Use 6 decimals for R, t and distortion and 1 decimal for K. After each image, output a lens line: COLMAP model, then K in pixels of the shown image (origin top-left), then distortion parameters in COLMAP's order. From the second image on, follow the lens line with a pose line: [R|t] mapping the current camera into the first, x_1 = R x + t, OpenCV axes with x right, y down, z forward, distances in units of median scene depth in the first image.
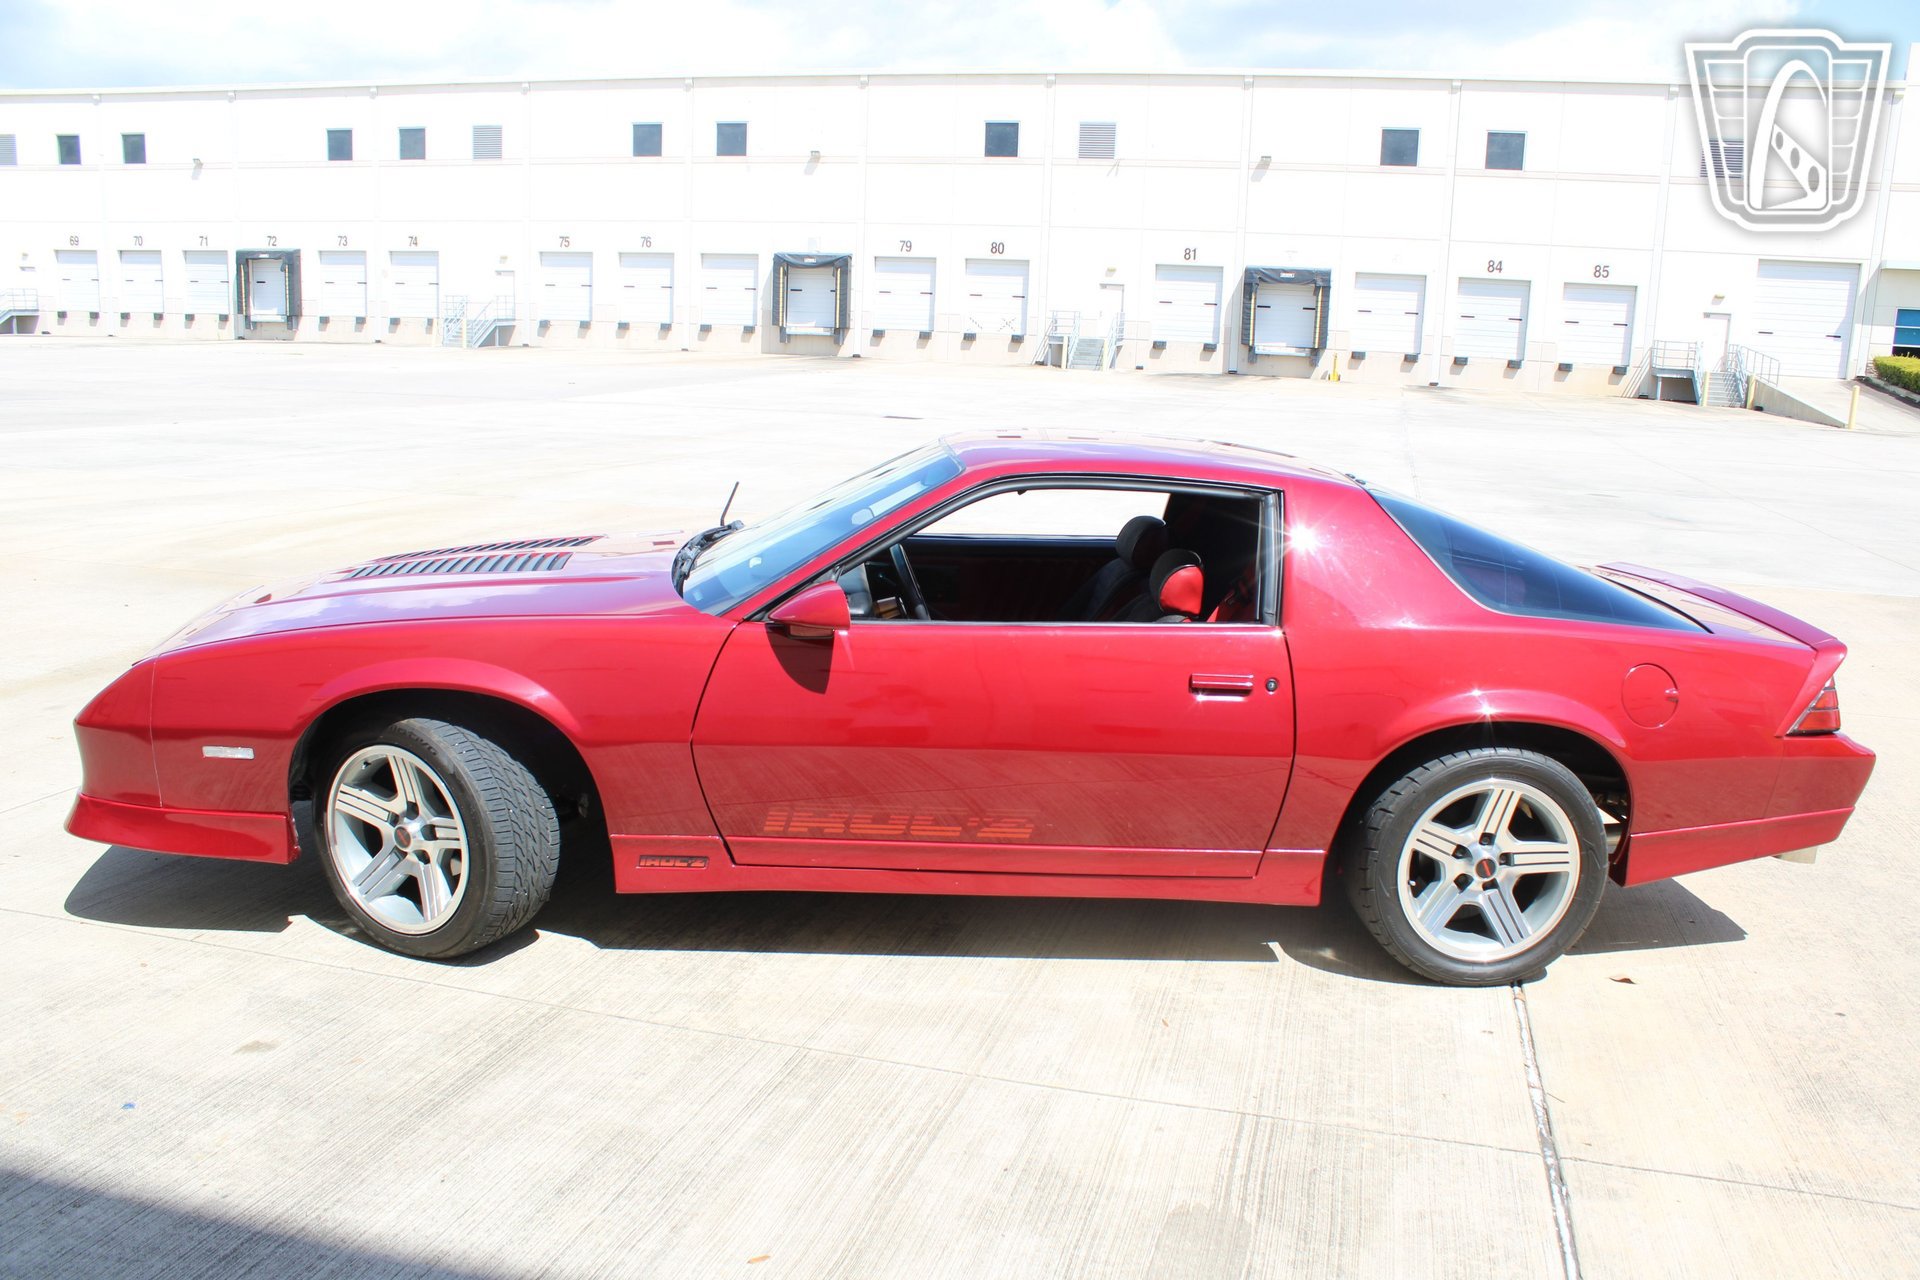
lens RADIAL K [[1546.7, 0, 968.5], [0, 1546.7, 637.4], [0, 0, 1]] dist [-0.155971, 0.136581]
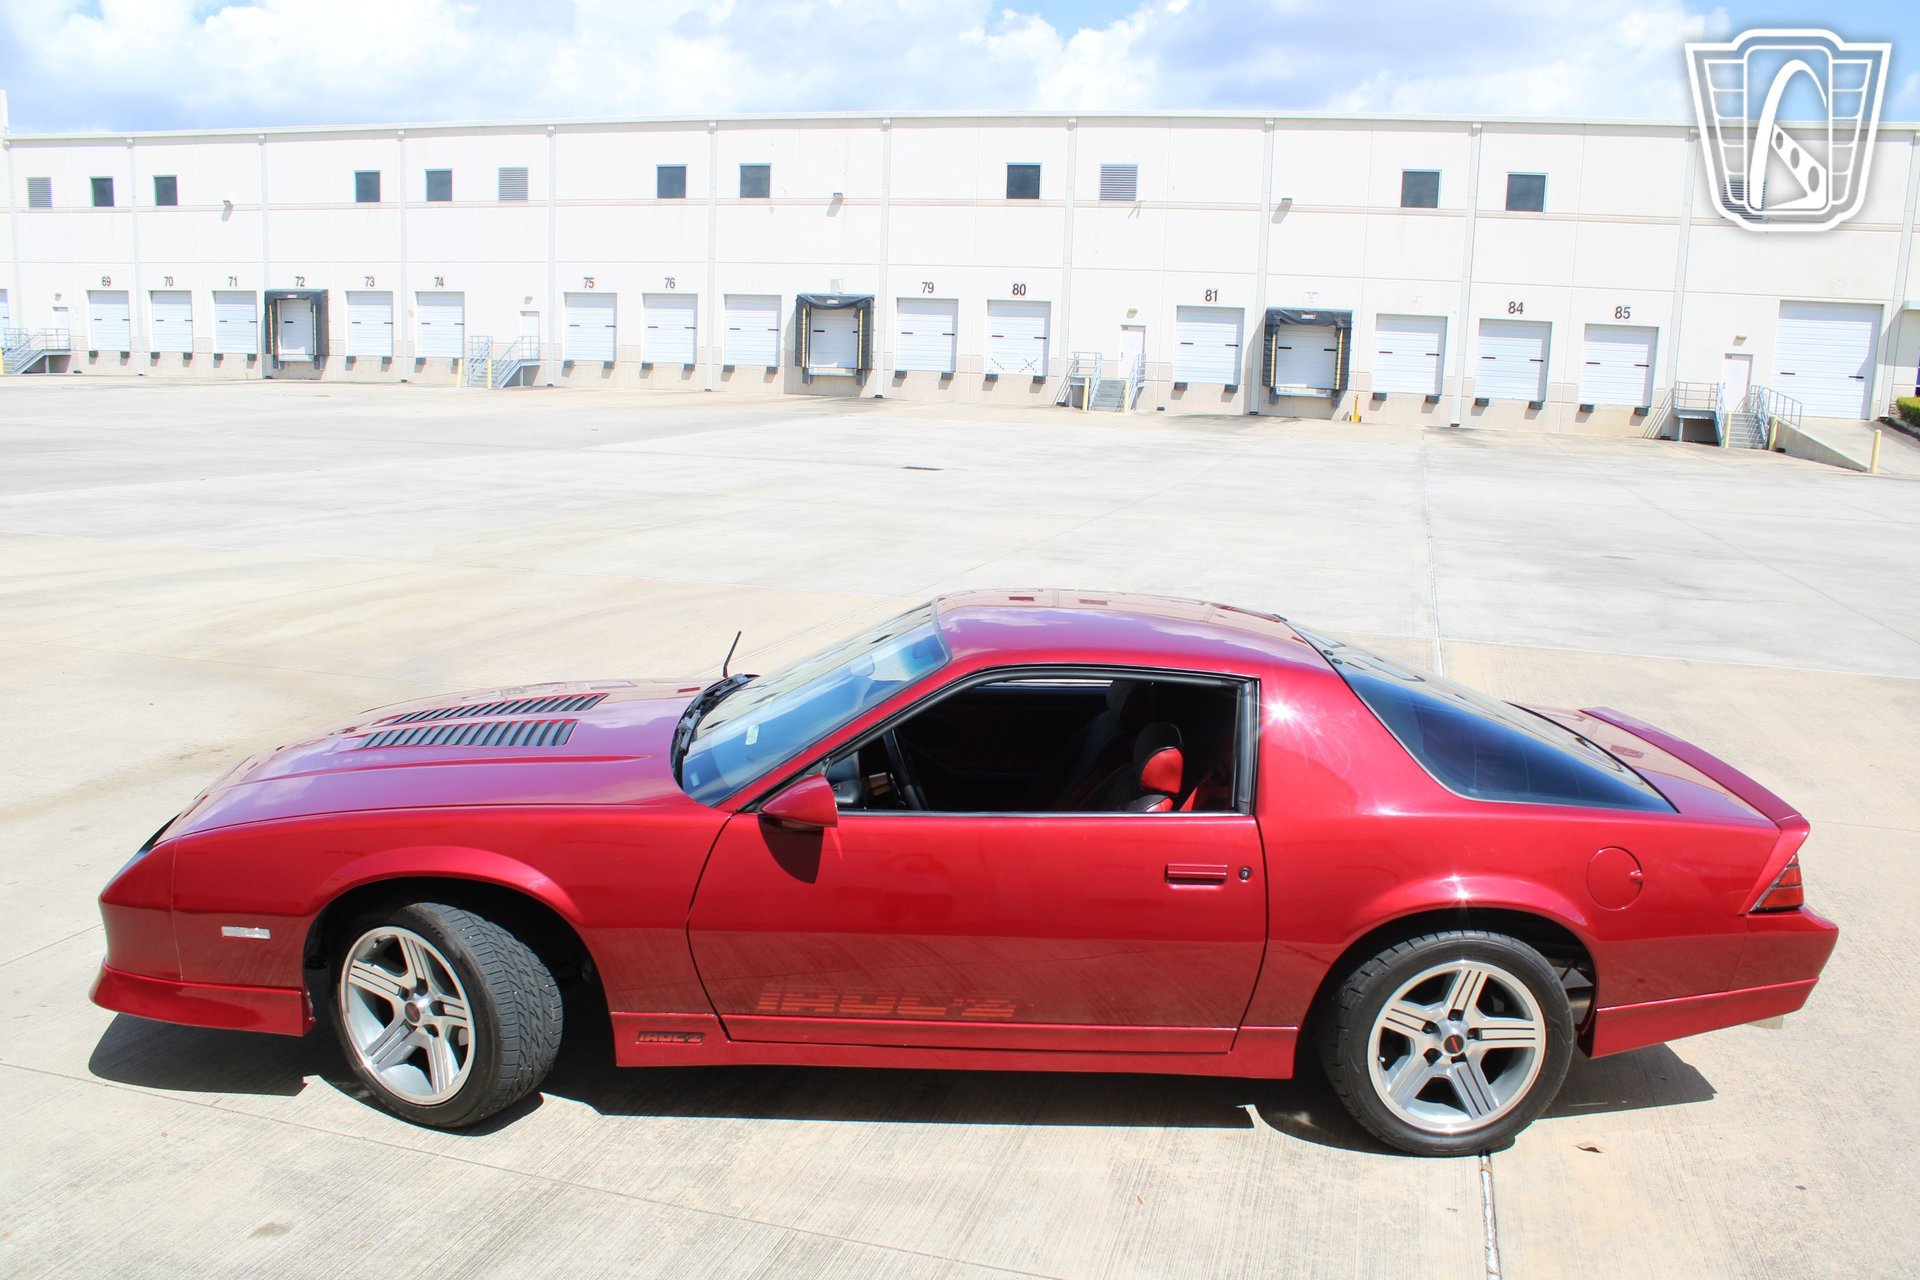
lens RADIAL K [[1546.8, 0, 971.8], [0, 1546.8, 646.5], [0, 0, 1]] dist [-0.157173, 0.136366]
pose [[0.999917, 0.001149, -0.012833, 0.024598], [-0.001356, 0.999870, -0.016097, -0.100254], [0.012813, 0.016113, 0.999788, -0.038463]]
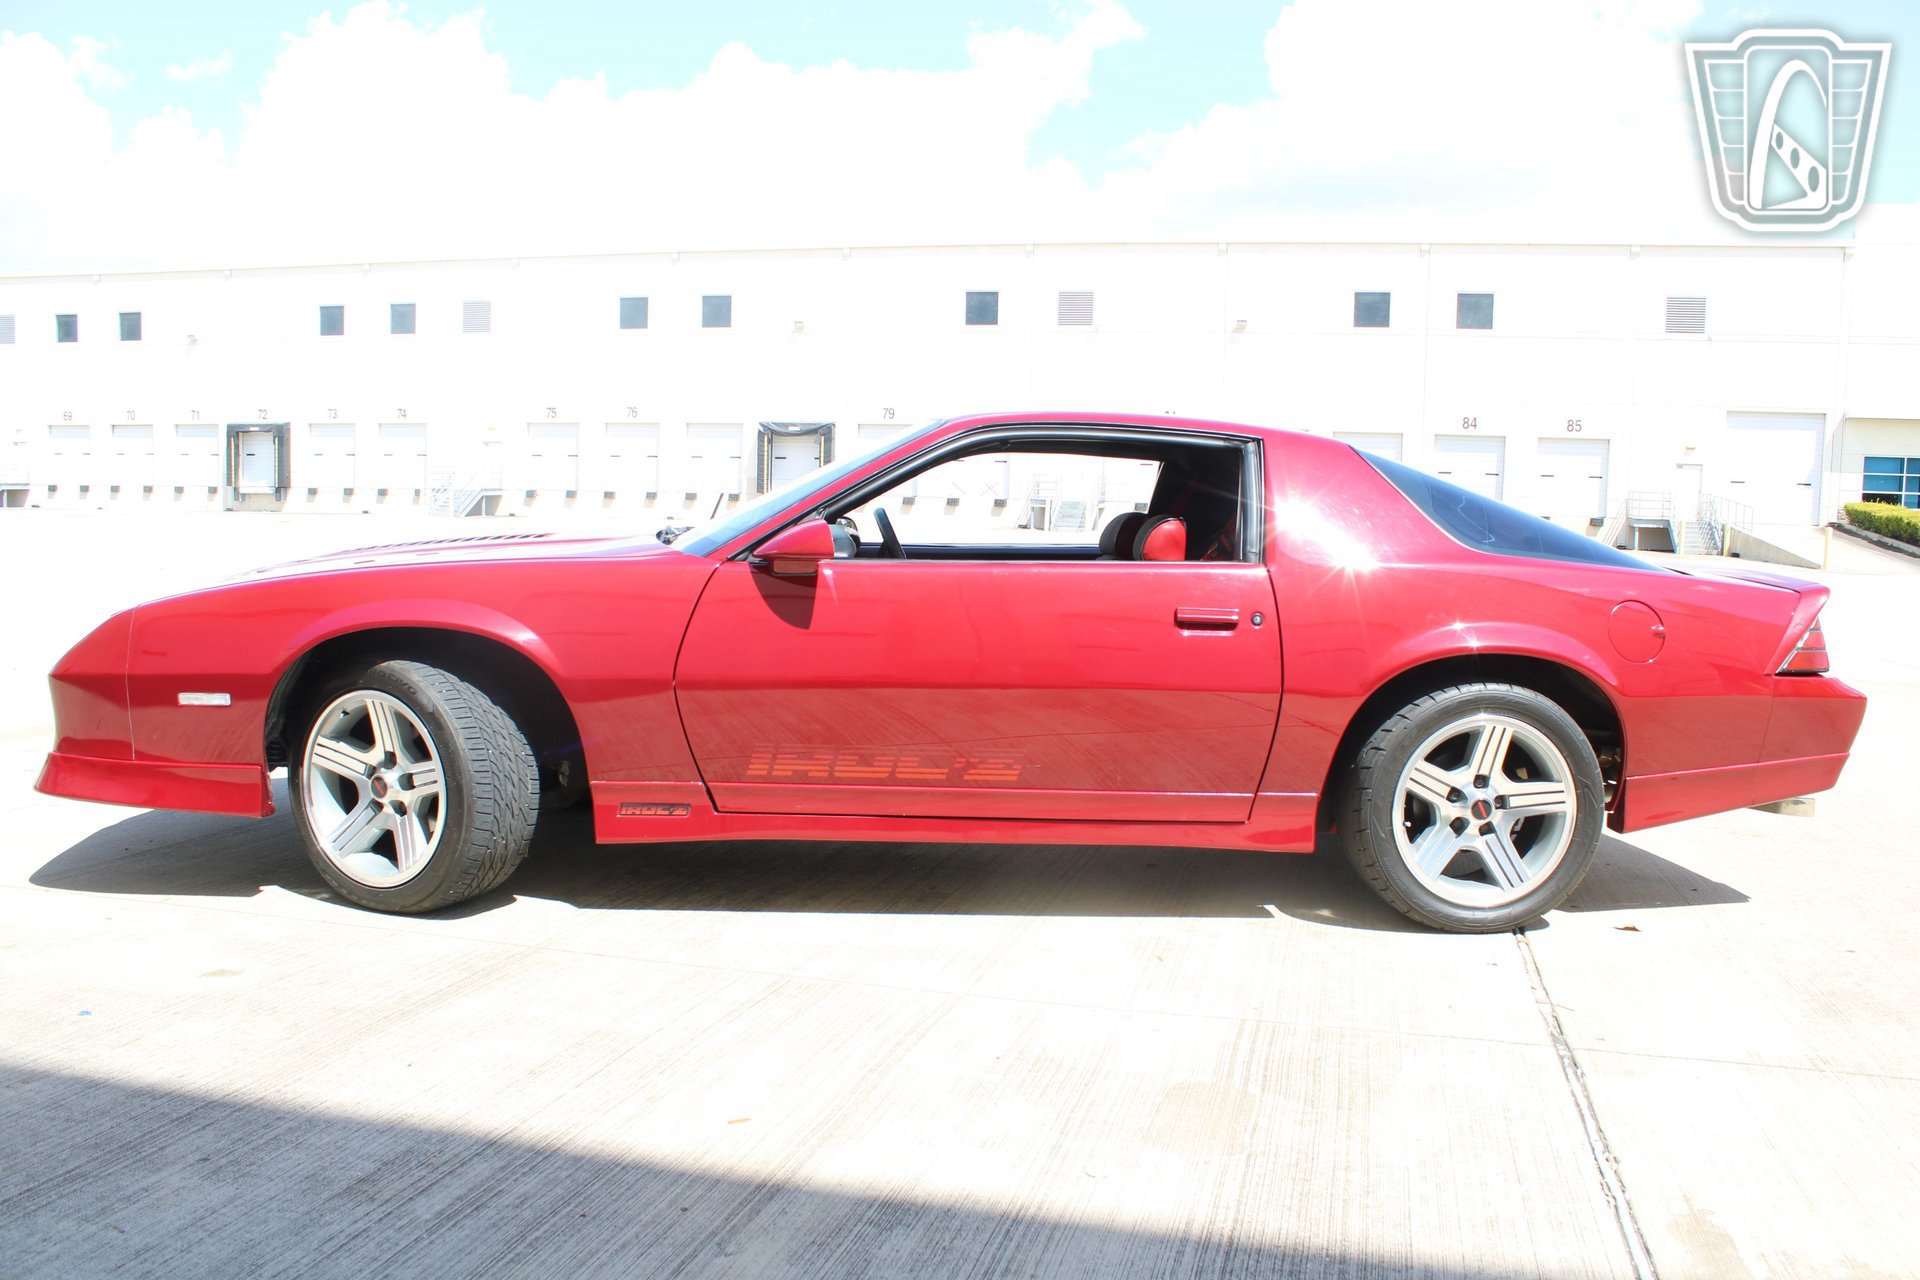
lens RADIAL K [[1551.4, 0, 968.4], [0, 1551.4, 644.8], [0, 0, 1]] dist [-0.161156, 0.147240]
pose [[0.999872, -0.012879, 0.009479, 0.000076], [0.013812, 0.994261, -0.106084, 0.143745], [-0.008059, 0.106201, 0.994312, 0.008249]]
